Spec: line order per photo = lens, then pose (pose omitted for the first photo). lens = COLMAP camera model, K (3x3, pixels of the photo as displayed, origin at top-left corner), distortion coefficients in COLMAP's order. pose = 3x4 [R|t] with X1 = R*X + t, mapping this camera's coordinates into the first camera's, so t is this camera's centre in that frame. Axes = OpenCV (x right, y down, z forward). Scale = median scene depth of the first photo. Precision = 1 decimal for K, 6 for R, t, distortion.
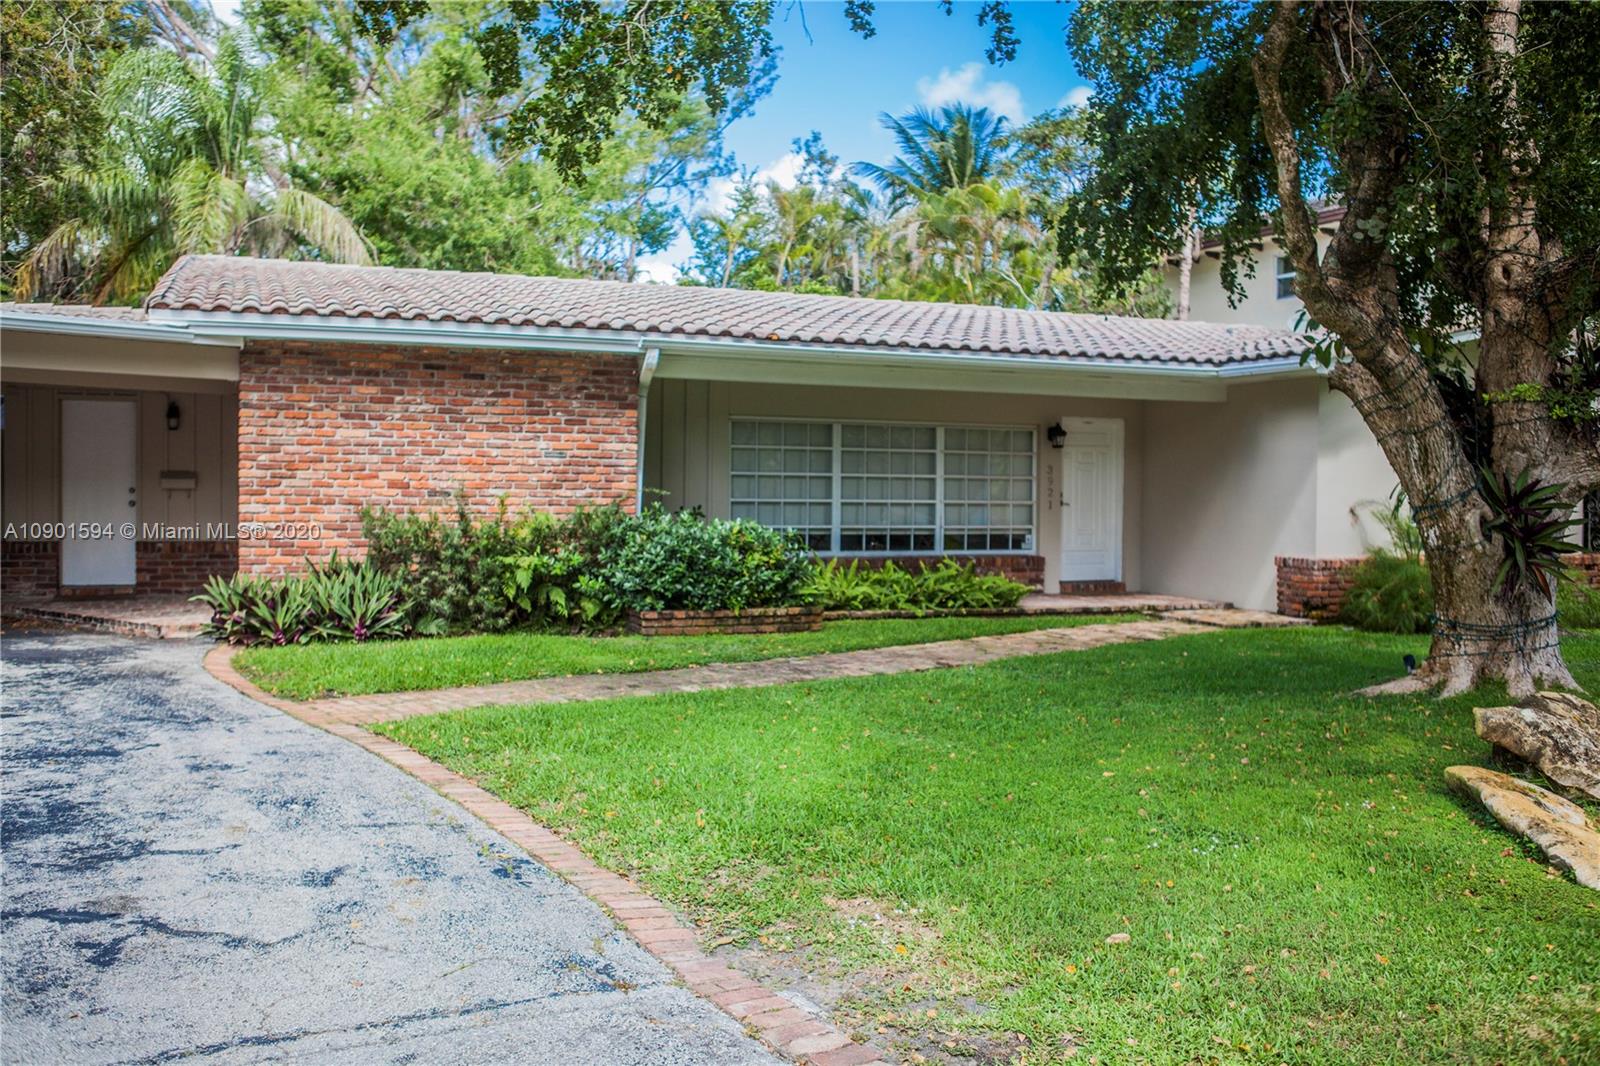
lens RADIAL K [[1369.9, 0, 800.0], [0, 1369.9, 533.0], [0, 0, 1]] dist [-0.042459, -0.001868]
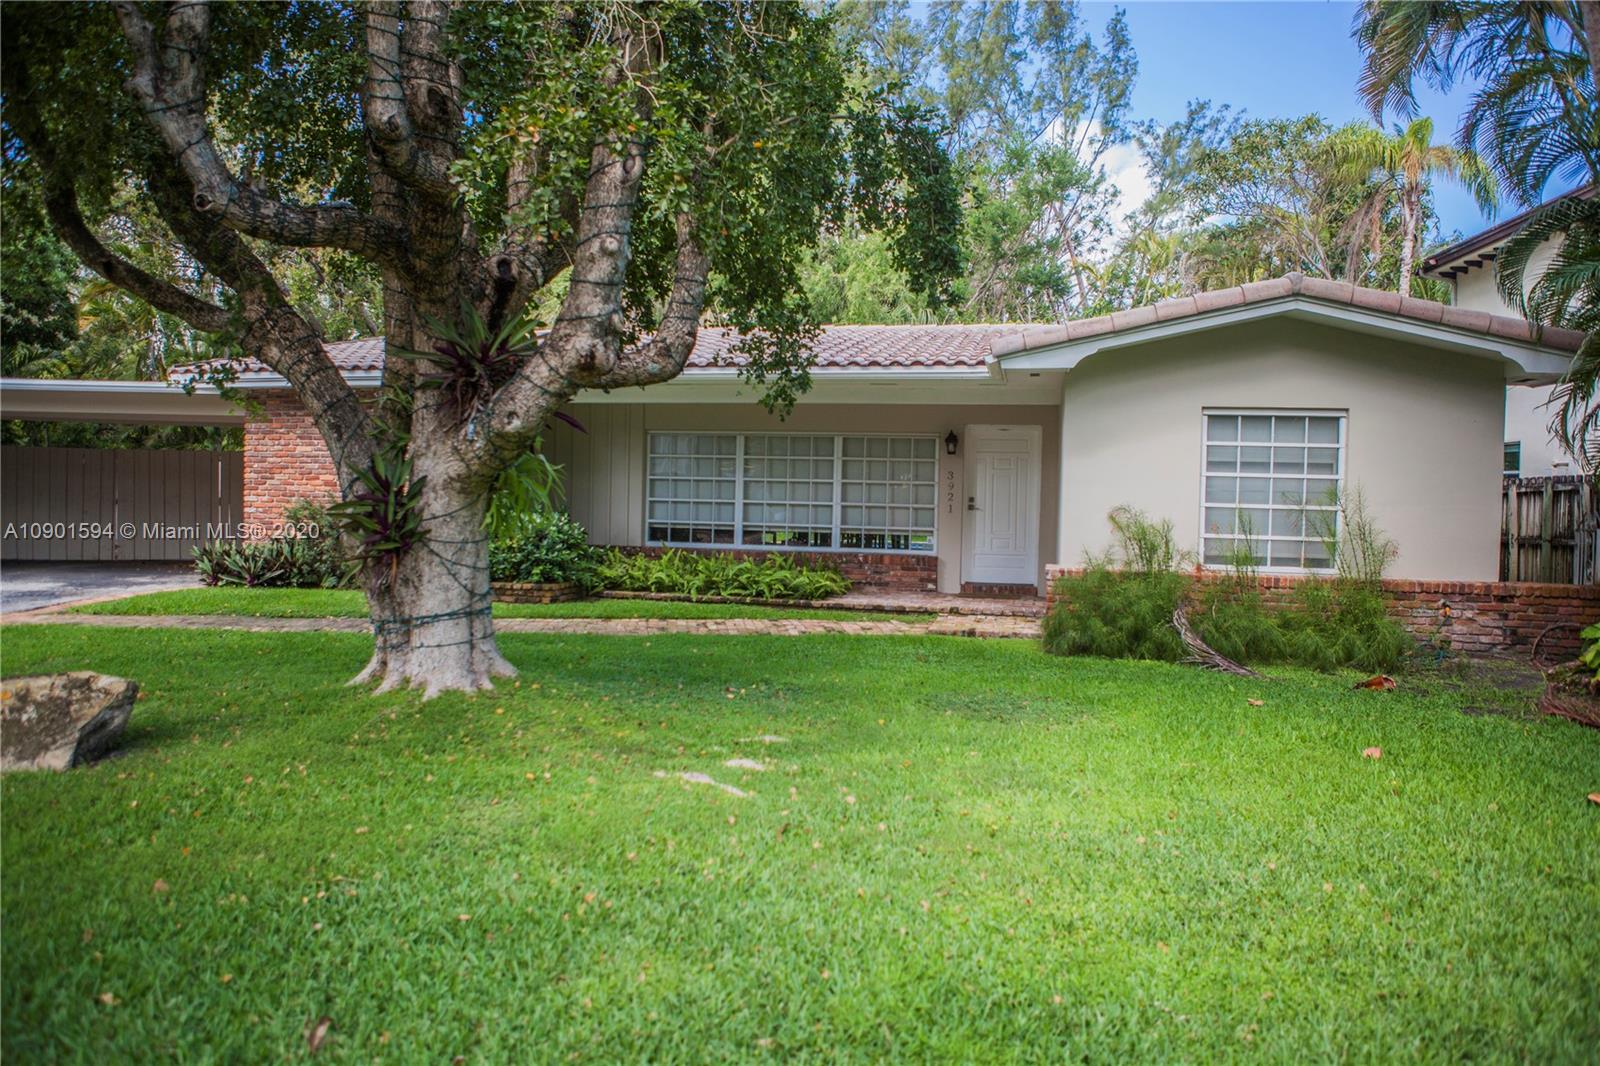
lens RADIAL K [[1089.2, 0, 806.7], [0, 1089.2, 531.3], [0, 0, 1]] dist [-0.070842, 0.003022]
pose [[0.822471, 0.027486, -0.568142, 0.758609], [-0.030086, 0.999536, 0.004801, -0.005268], [0.568010, 0.013144, 0.822916, 0.336293]]
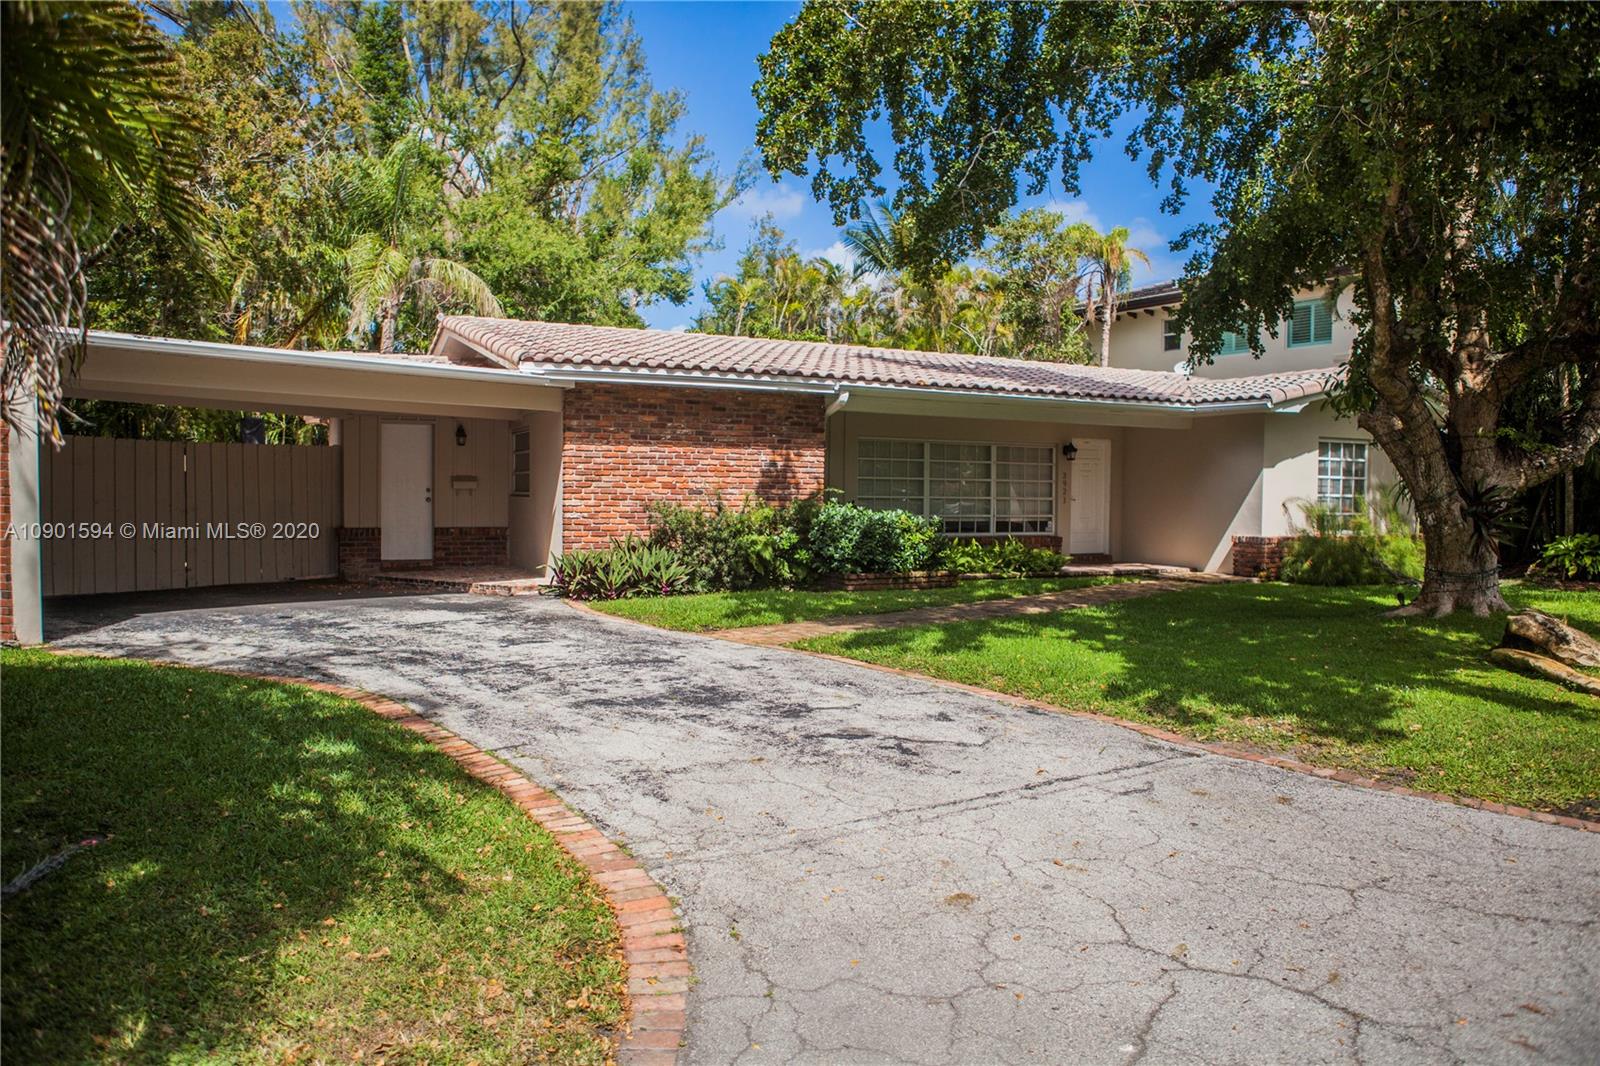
lens RADIAL K [[1089.2, 0, 806.7], [0, 1089.2, 531.3], [0, 0, 1]] dist [-0.070842, 0.003022]
pose [[0.995903, -0.003479, 0.090361, -0.247324], [0.002809, 0.999968, 0.007535, 0.003353], [-0.090384, -0.007250, 0.995881, -0.128806]]
